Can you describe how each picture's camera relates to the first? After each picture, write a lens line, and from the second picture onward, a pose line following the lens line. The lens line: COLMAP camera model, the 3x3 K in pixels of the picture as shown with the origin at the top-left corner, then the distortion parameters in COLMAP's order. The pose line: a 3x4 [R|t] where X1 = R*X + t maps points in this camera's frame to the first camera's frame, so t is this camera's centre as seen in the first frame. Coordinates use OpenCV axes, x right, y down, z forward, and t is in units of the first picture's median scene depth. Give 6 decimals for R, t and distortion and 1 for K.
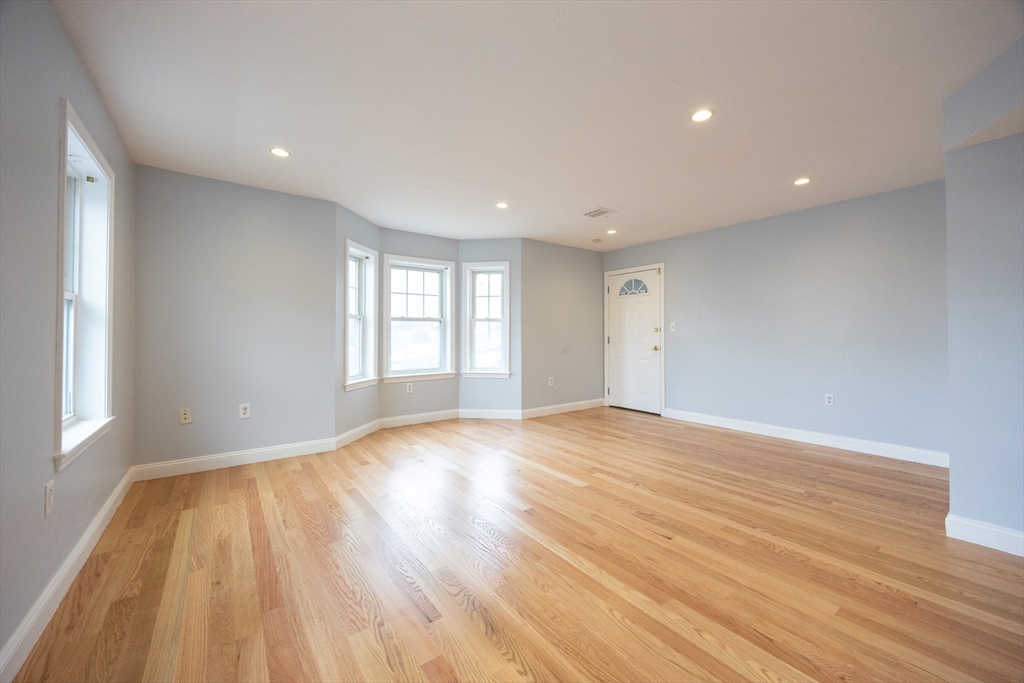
lens RADIAL K [[394.9, 0, 515.4], [0, 394.9, 345.7], [0, 0, 1]] dist [-0.001047, -0.000183]
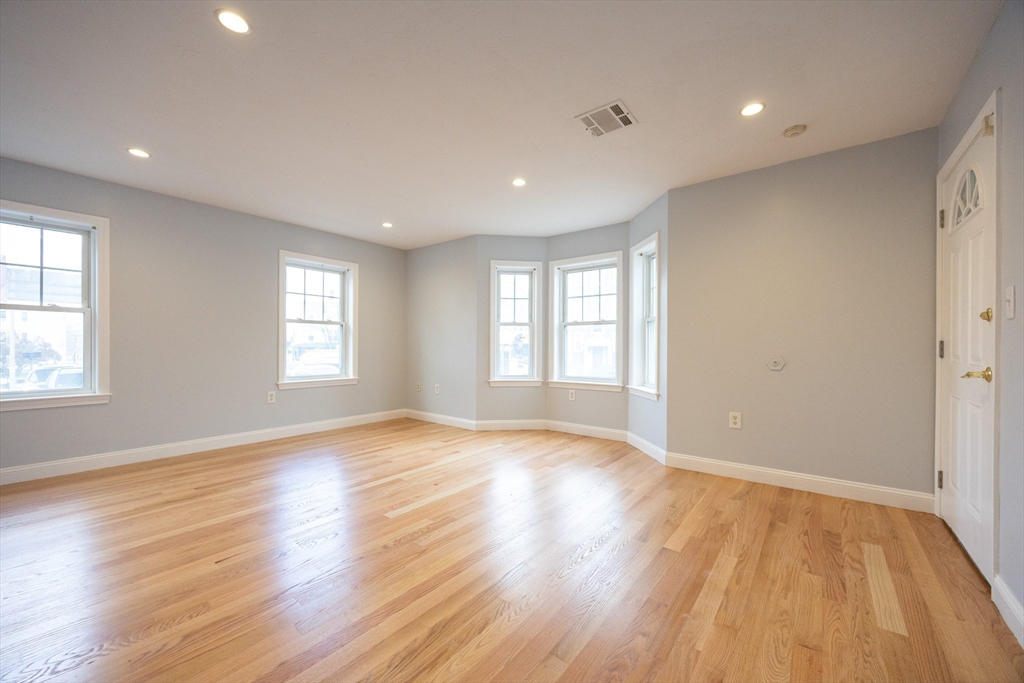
lens RADIAL K [[394.9, 0, 515.4], [0, 394.9, 345.7], [0, 0, 1]] dist [-0.001047, -0.000183]
pose [[0.260966, 0.003451, -0.965342, 0.763742], [-0.031379, 0.999496, -0.004910, -0.004298], [0.964838, 0.031573, 0.260942, 0.756888]]
